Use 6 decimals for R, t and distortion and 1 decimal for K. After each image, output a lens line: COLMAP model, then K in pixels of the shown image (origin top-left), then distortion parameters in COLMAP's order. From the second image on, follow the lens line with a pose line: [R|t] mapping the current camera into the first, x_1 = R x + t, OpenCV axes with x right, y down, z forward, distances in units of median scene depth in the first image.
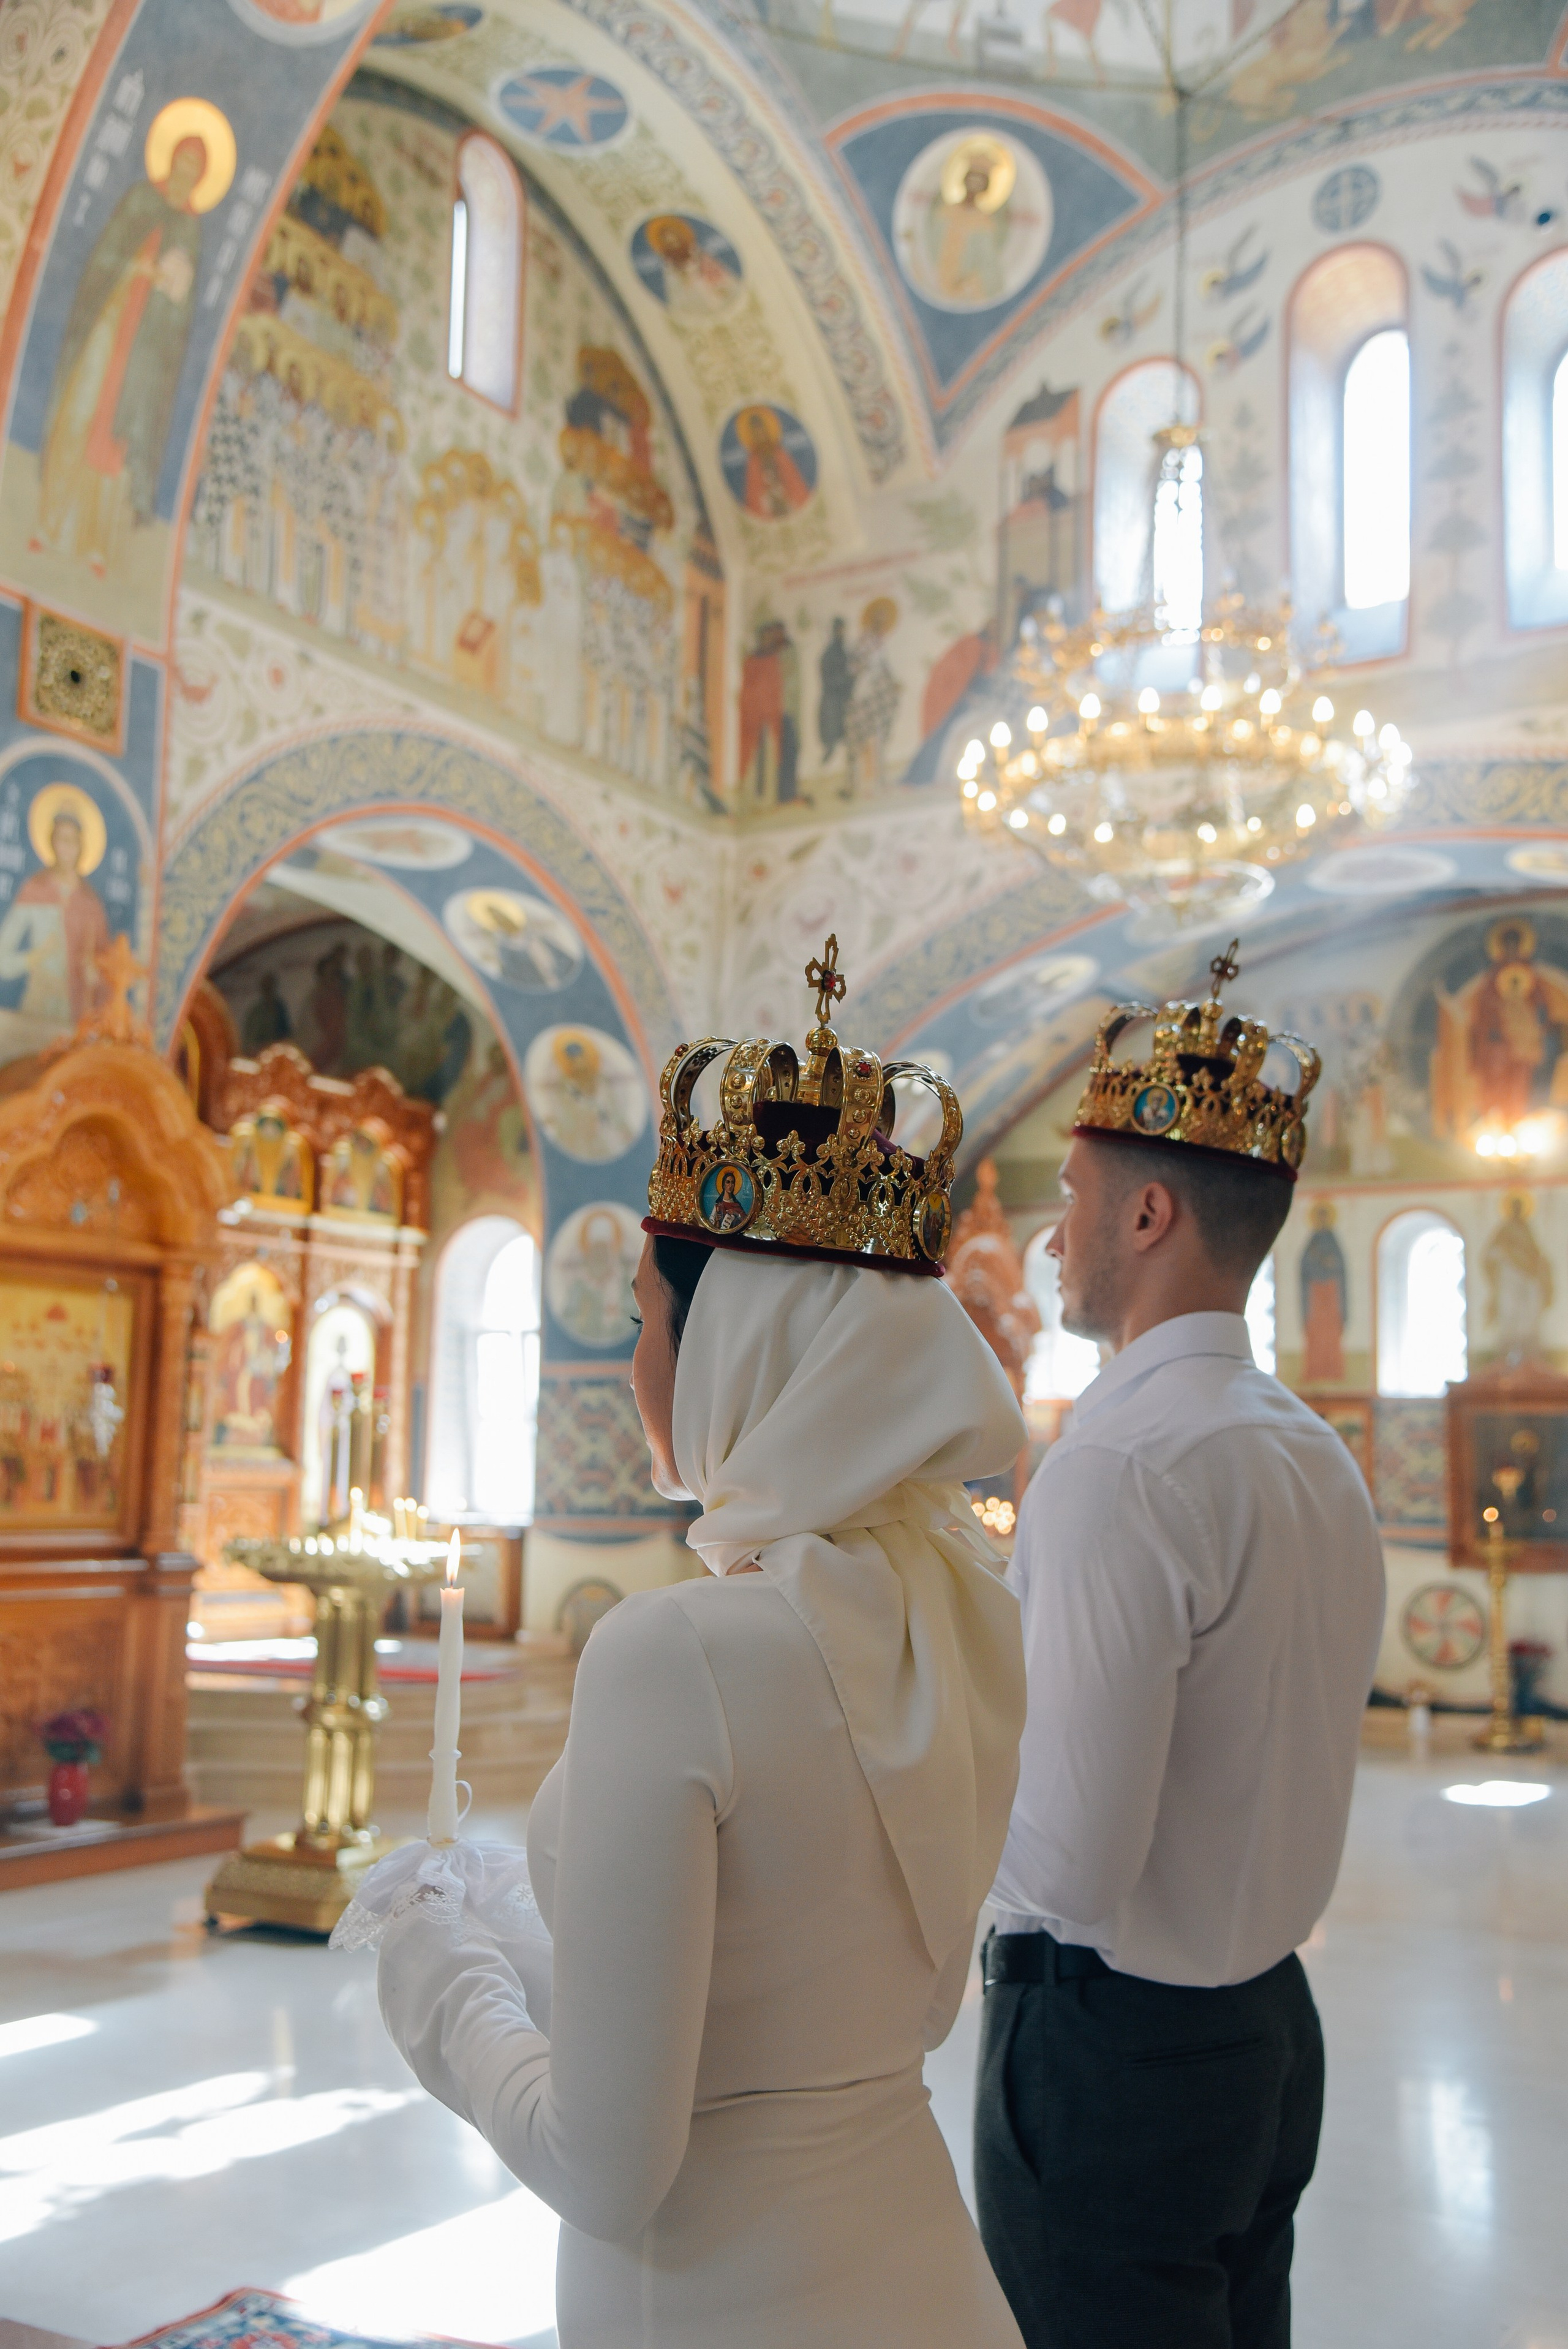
lens RADIAL K [[2365.7, 0, 791.5], [0, 2365.7, 1196.8], [0, 0, 1]] dist [0.075486, 0.000000]
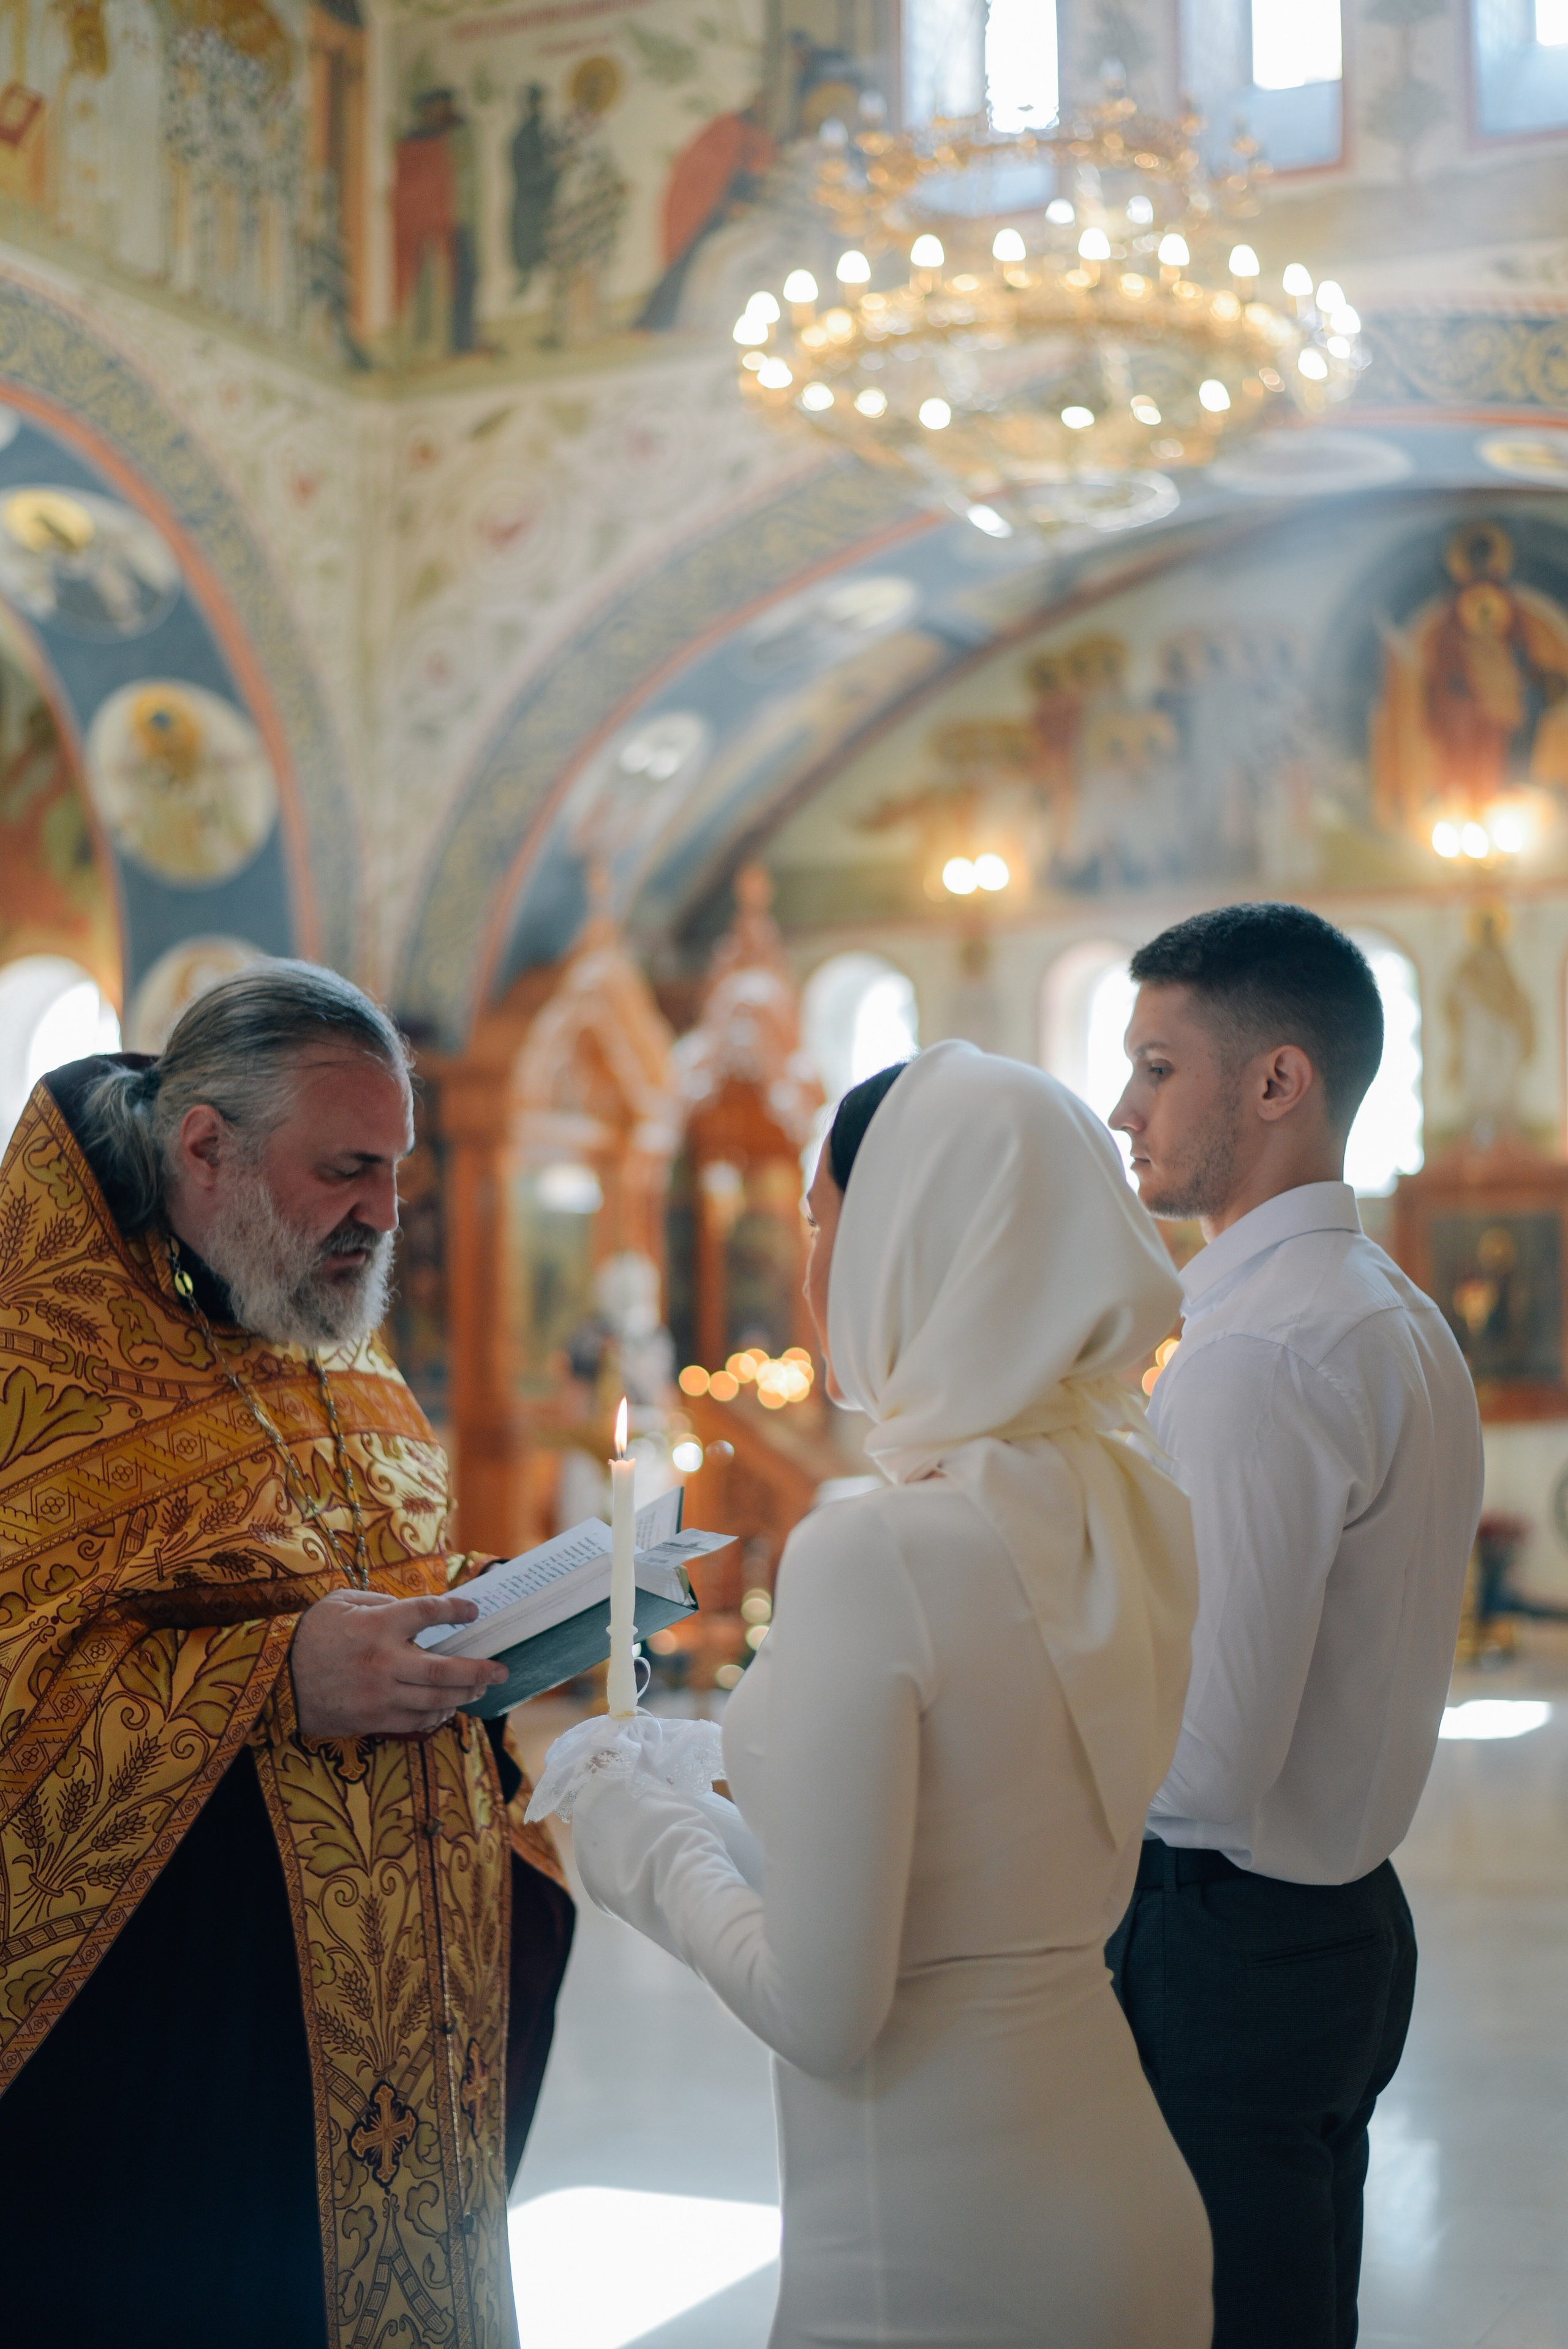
lens RADIAL K [[3548.7, 0, 784.9], [0, 3548.7, 1172.9], [0, 0, 1]] dist [-0.059477, 0.000000]
pose [[0.993990, -0.022794, 0.107072, -0.025761], [0.014345, 0.996769, 0.079028, -0.009505], [-0.108527, -0.077018, 0.991105, -0.049174]]
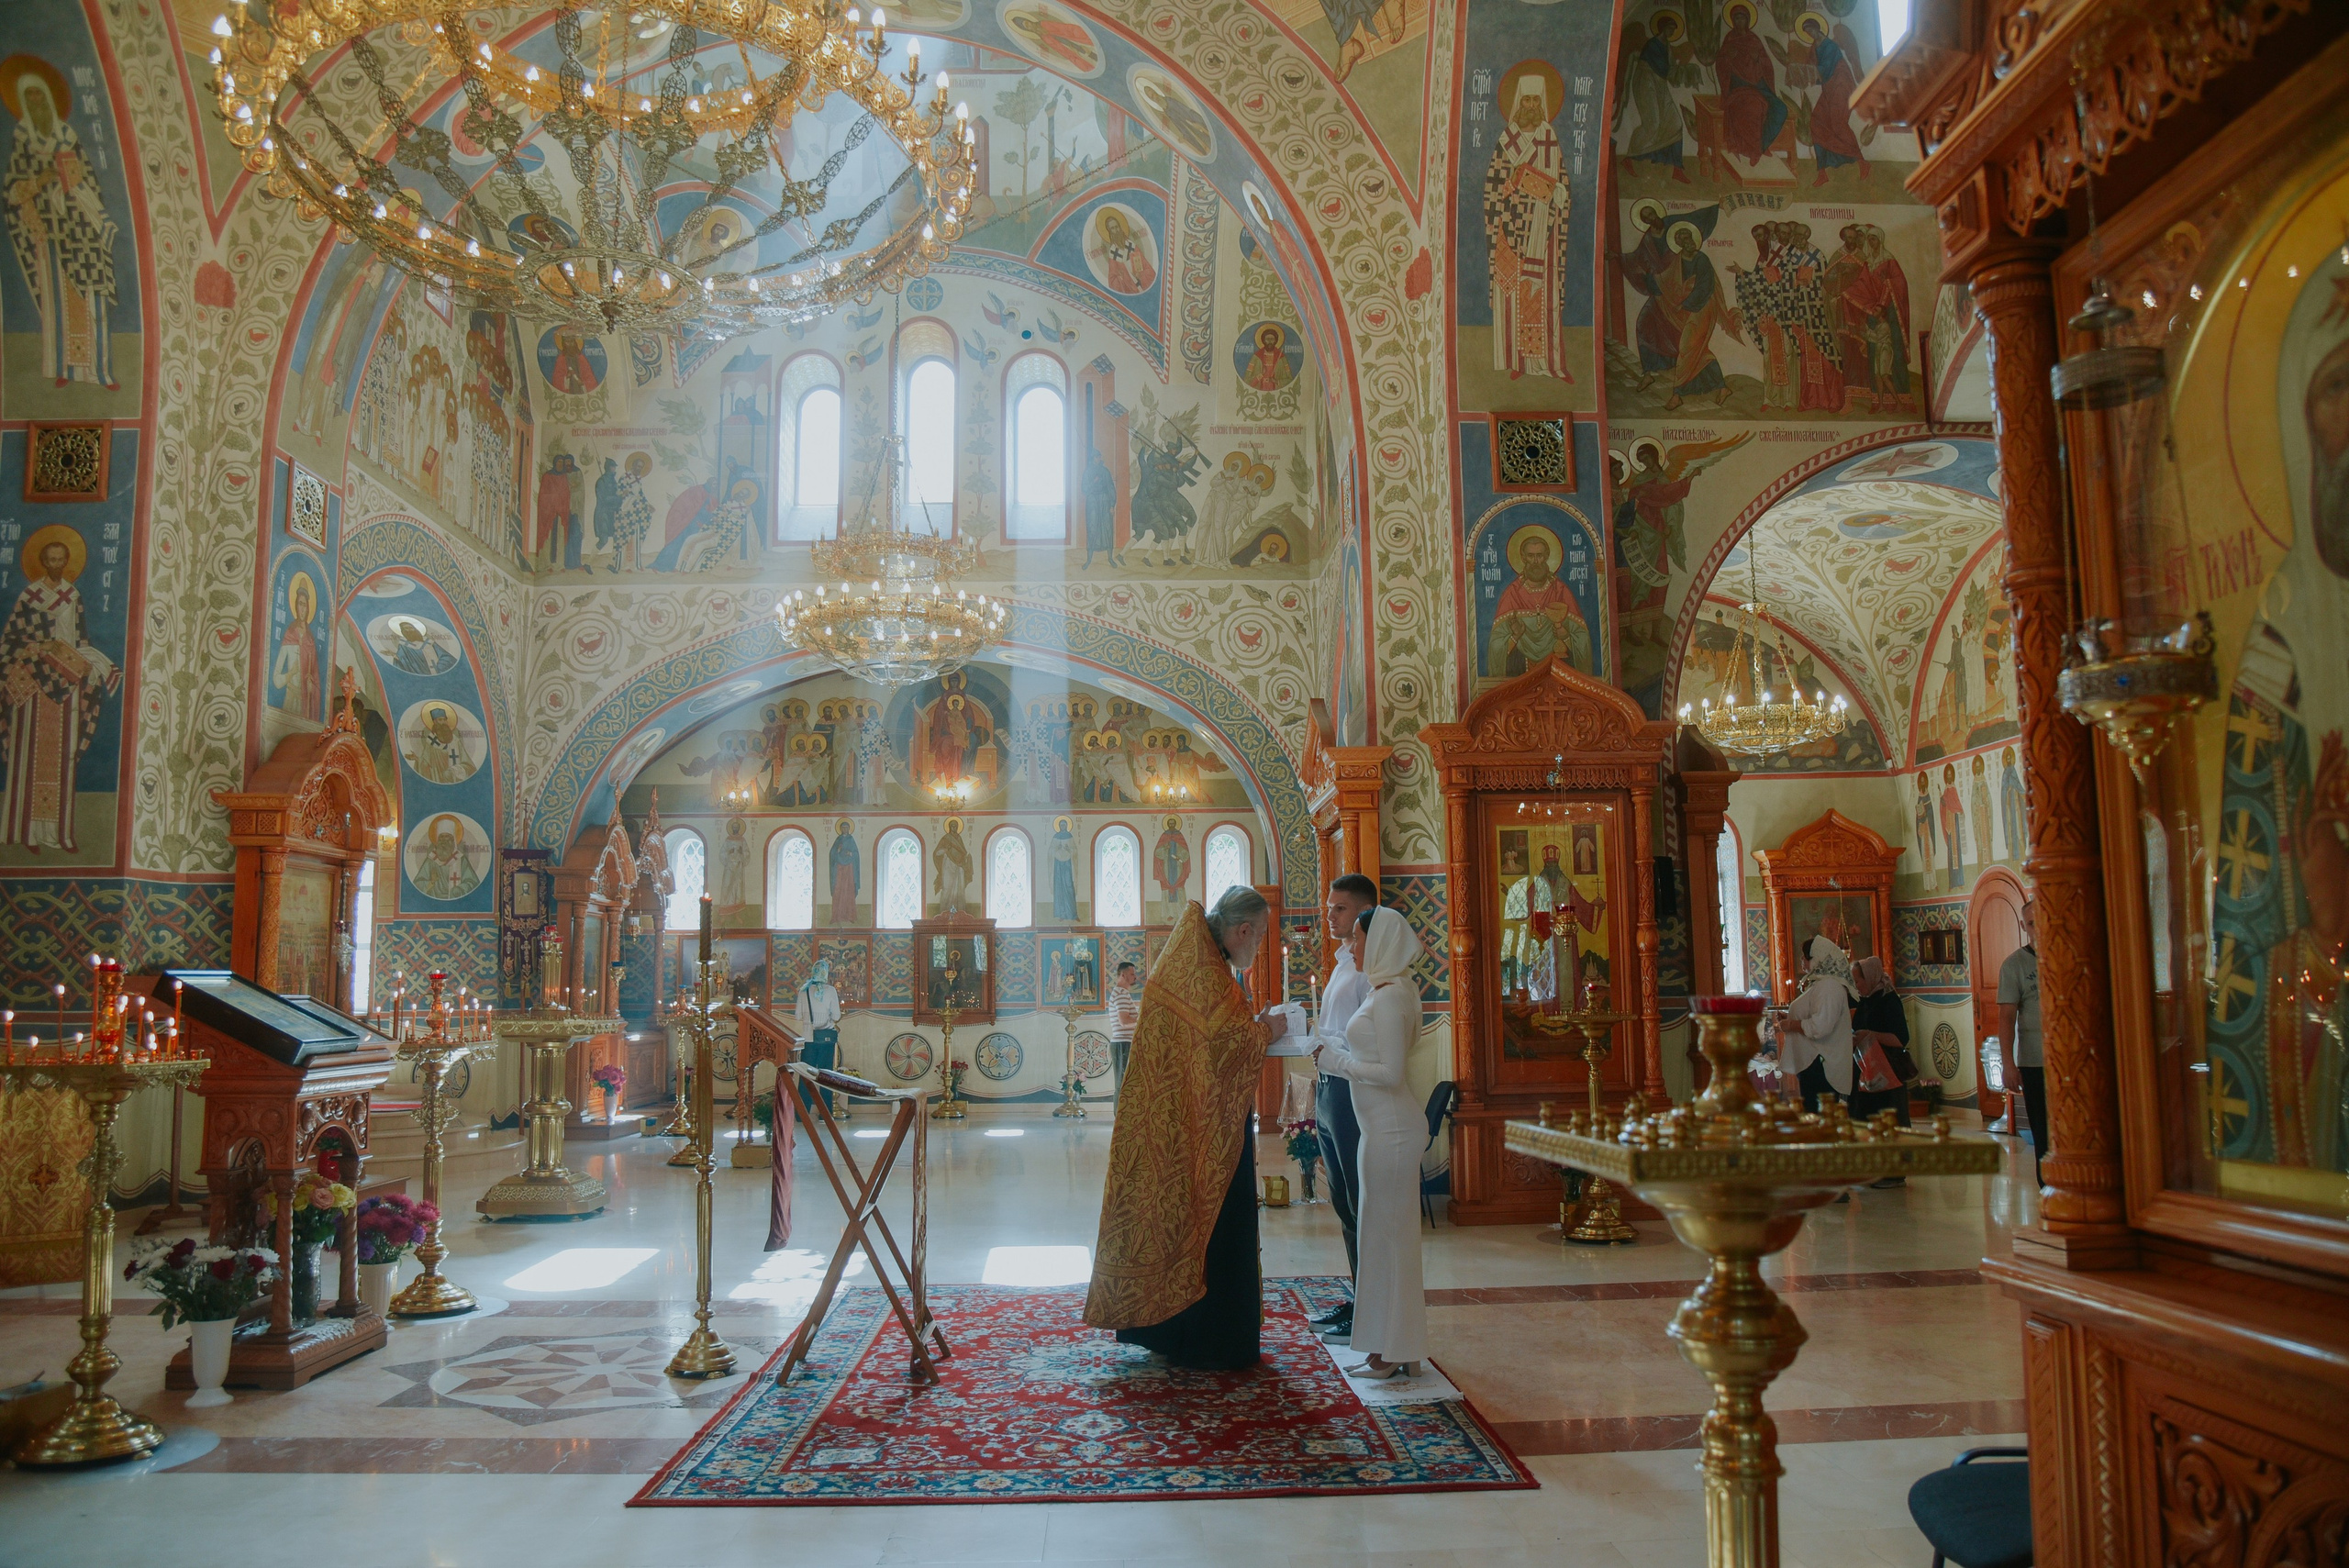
lens RADIAL K [[1721.2, 0, 1172.9], [0, 1721.2, 784.8], [0, 0, 1]] dist [0.000376, 0.000006]
pose [[0.841914, 0.043891, 0.537824, -0.299281], [-0.048650, 0.998802, -0.005353, -0.032908], [-0.537414, -0.021658, 0.843040, -0.234581]]
